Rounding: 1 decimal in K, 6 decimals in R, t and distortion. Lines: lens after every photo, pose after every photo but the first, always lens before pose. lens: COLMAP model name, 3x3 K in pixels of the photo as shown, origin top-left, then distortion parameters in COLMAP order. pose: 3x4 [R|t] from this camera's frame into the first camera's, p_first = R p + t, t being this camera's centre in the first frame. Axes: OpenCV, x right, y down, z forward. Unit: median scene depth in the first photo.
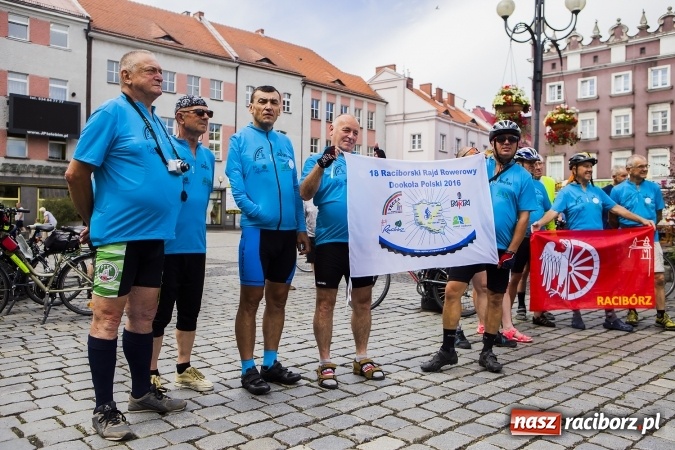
lens RADIAL K [[565.4, 0, 338.7], [0, 565.4, 222.7], [0, 0, 1]] dist [-0.119700, 0.136901]
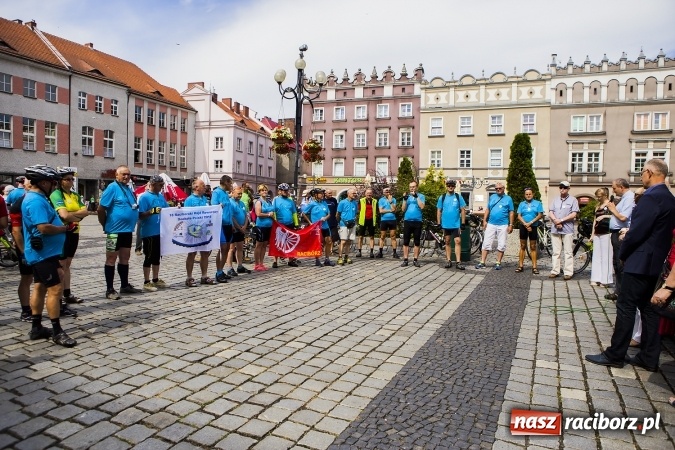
lens RADIAL K [[460.1, 0, 330.5], [0, 460.1, 221.4], [0, 0, 1]] dist [-0.091967, 0.064821]
pose [[0.928765, -0.010085, 0.370531, -0.021203], [-0.006915, 0.998984, 0.044521, -0.011102], [-0.370604, -0.043912, 0.927752, -0.115032]]
